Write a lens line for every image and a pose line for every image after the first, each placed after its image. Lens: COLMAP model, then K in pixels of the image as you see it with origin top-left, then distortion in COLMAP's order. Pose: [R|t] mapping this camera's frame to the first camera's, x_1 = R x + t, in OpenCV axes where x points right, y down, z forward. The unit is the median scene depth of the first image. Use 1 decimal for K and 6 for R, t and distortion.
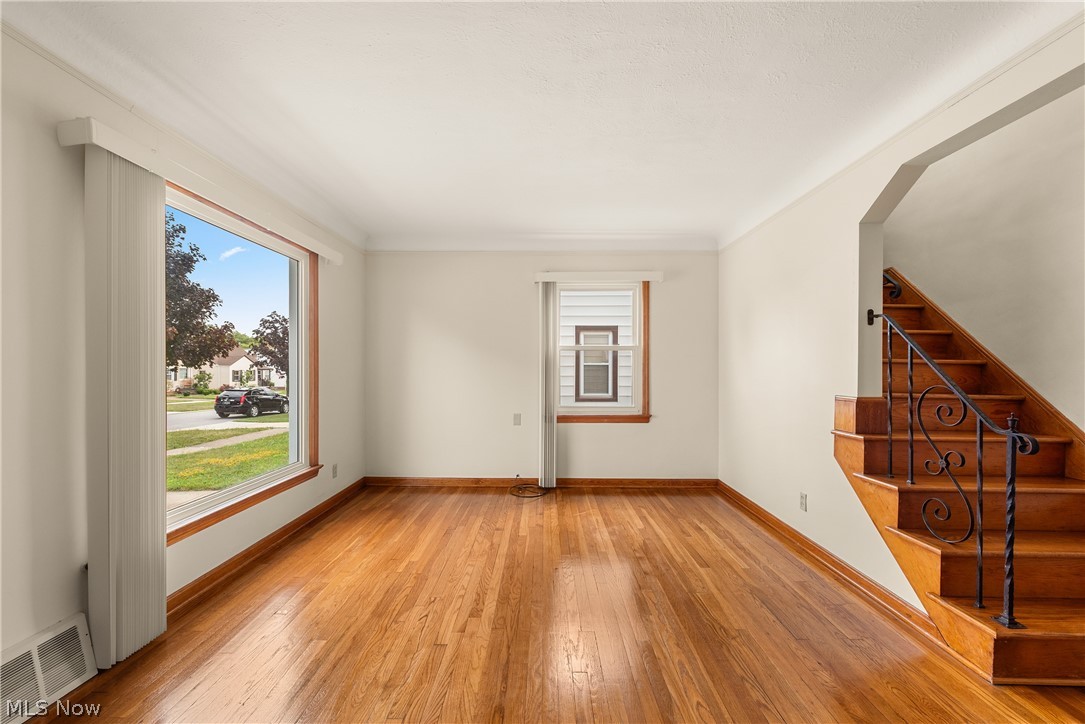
lens RADIAL K [[447.4, 0, 539.5], [0, 447.4, 365.2], [0, 0, 1]] dist [0.016558, -0.006797]
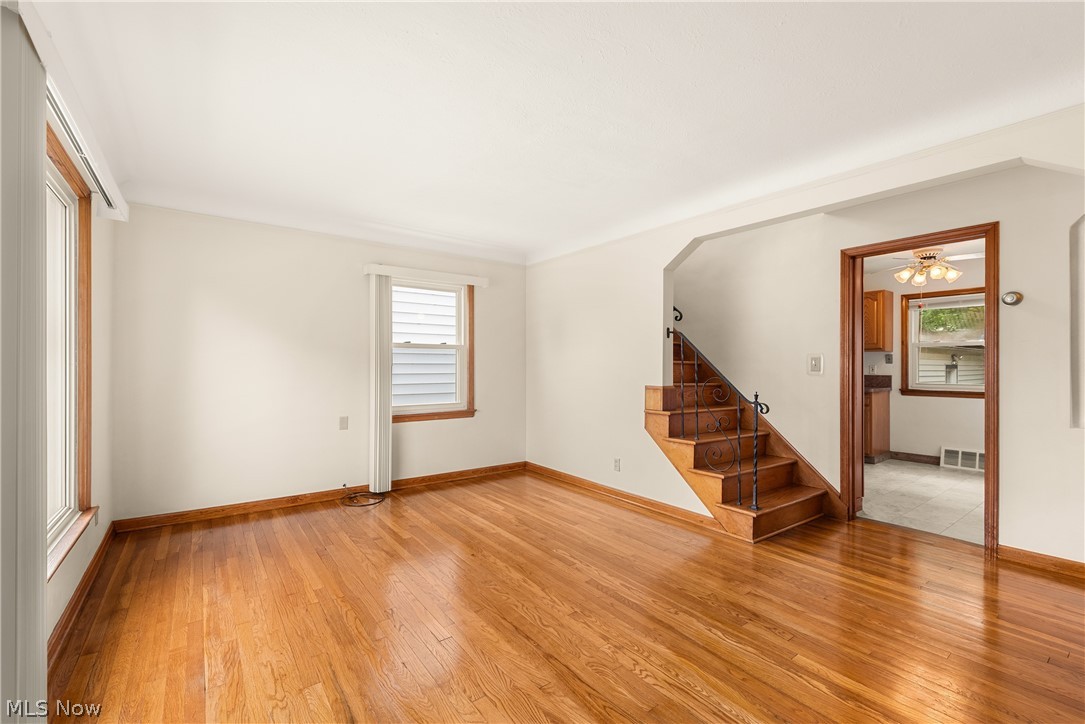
lens RADIAL K [[462.2, 0, 542.5], [0, 462.2, 362.0], [0, 0, 1]] dist [0.012929, -0.000431]
pose [[0.800149, 0.003913, 0.599789, -0.404468], [-0.004675, 0.999989, -0.000287, -0.005186], [-0.599784, -0.002574, 0.800158, 0.015538]]
